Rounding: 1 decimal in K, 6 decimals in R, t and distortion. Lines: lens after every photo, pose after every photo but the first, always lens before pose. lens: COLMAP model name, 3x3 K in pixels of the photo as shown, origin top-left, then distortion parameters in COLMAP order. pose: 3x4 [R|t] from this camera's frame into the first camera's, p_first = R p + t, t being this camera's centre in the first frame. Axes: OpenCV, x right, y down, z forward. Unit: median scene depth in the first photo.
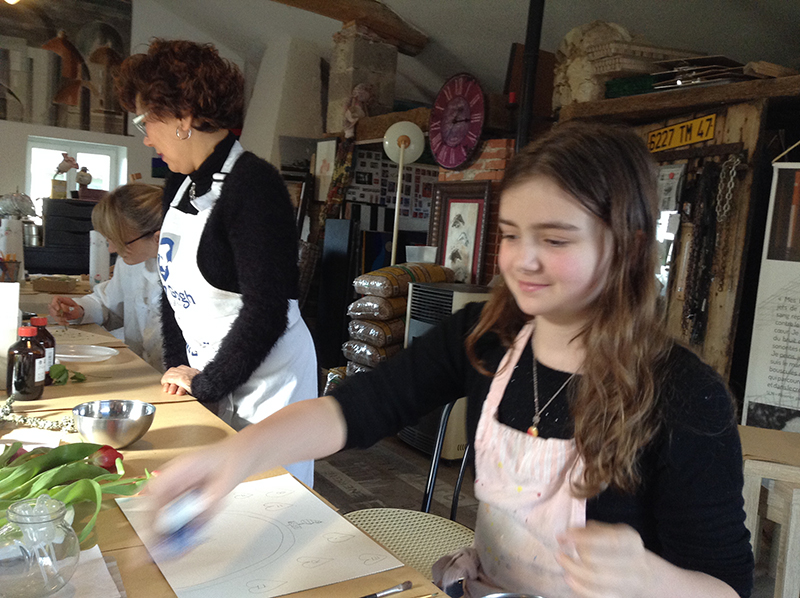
lens RADIAL K [[752.1, 0, 399.0], [0, 752.1, 301.1], [0, 0, 1]] dist [0.008534, 0.000000]
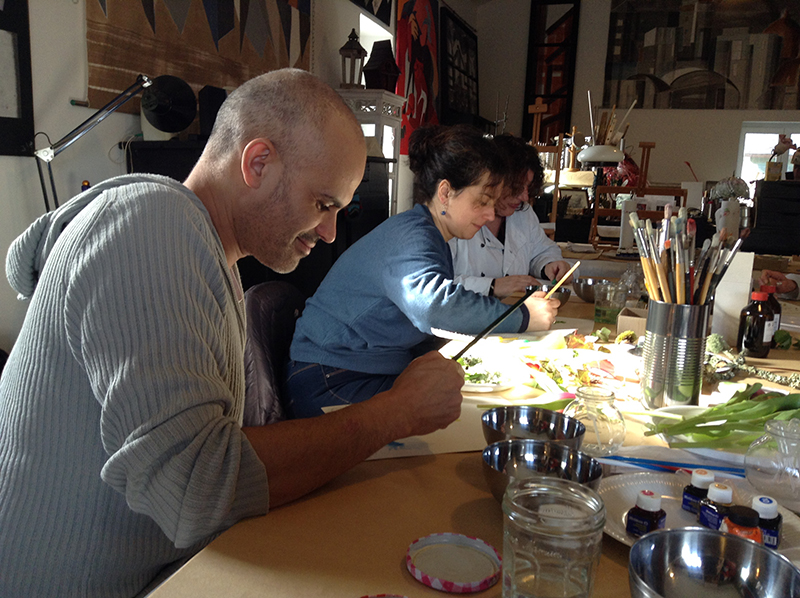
lens RADIAL K [[752.1, 0, 398.0], [0, 752.1, 297.4], [0, 0, 1]] dist [0.008534, 0.000000]
pose [[0.646101, 0.065414, -0.760444, 0.007575], [-0.054168, 0.997738, 0.039804, 0.023778], [0.761328, 0.015475, 0.648183, -0.113254]]
